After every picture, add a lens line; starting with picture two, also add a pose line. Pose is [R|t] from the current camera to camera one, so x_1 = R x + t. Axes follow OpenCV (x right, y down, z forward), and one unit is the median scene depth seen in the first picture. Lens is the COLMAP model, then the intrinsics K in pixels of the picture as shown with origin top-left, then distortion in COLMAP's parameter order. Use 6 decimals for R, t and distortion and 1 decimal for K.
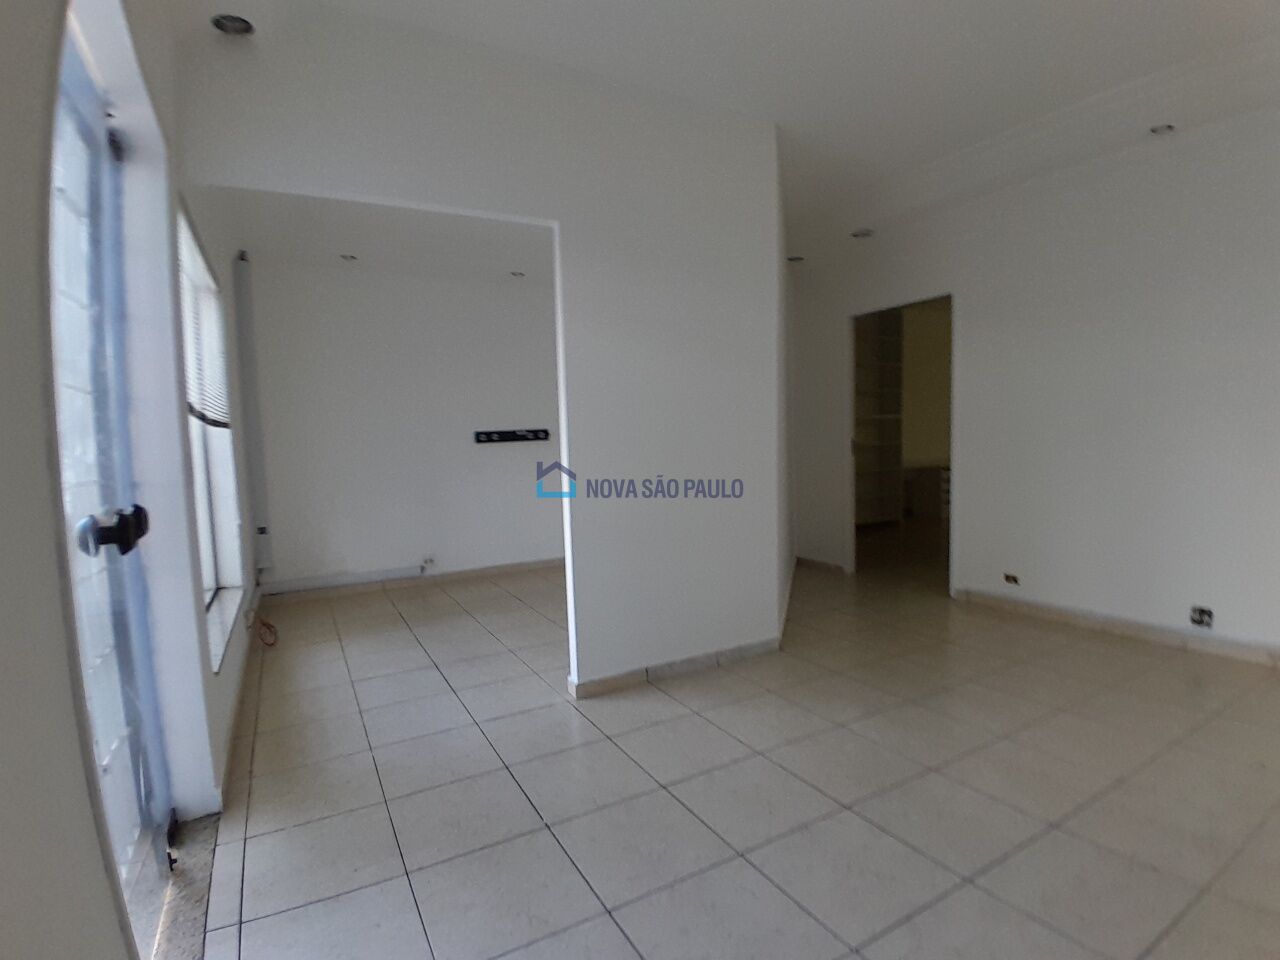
lens RADIAL K [[639.5, 0, 640.0], [0, 639.5, 480.0], [0, 0, 1]] dist [0.000238, -0.044240]
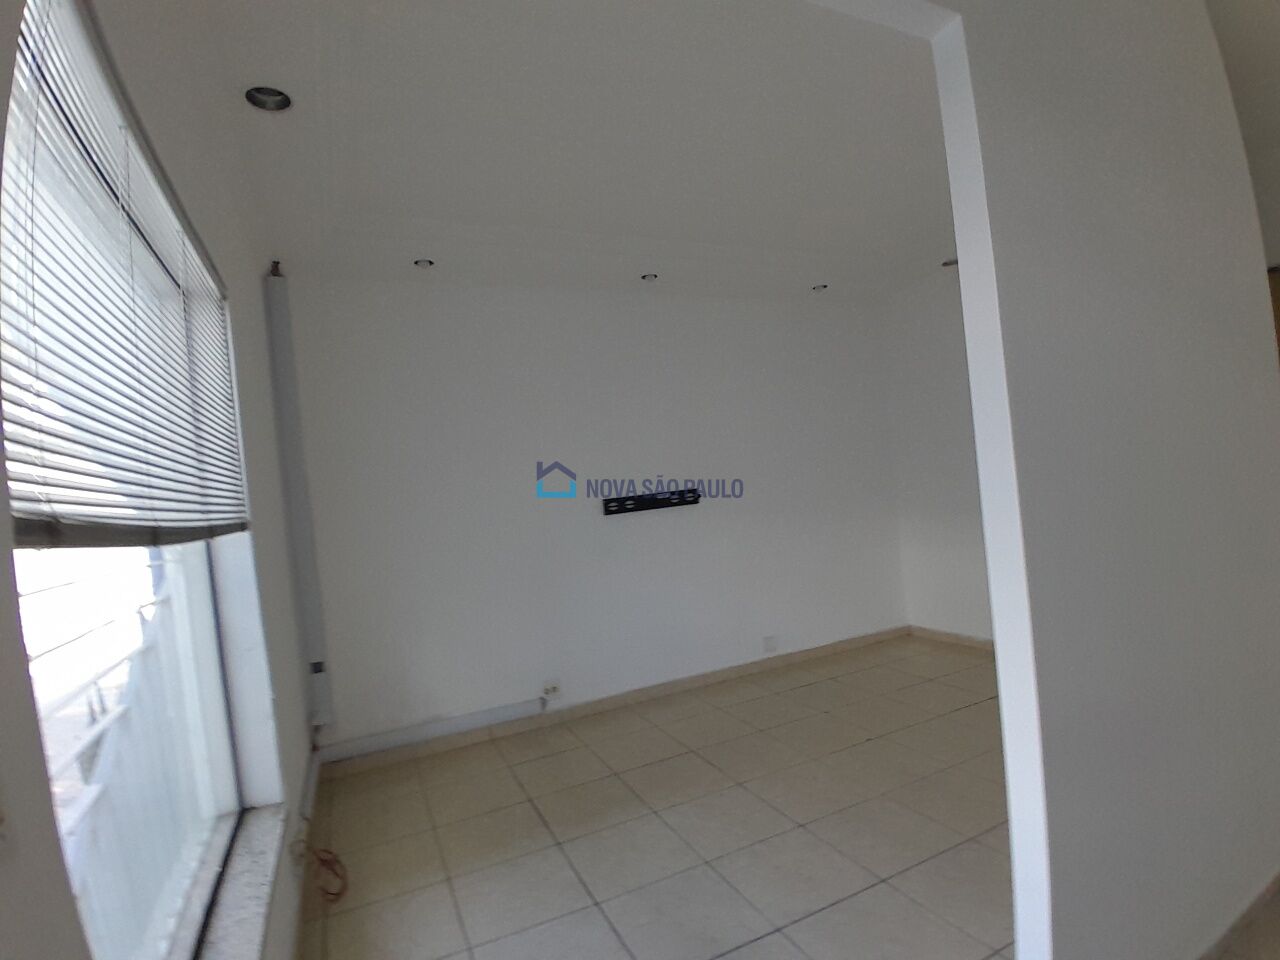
lens RADIAL K [[639.5, 0, 640.0], [0, 639.5, 480.0], [0, 0, 1]] dist [0.000238, -0.044240]
pose [[0.994084, -0.083248, -0.069768, -0.173514], [0.077026, 0.993176, -0.087569, -0.033140], [0.076582, 0.081677, 0.993712, 0.310411]]
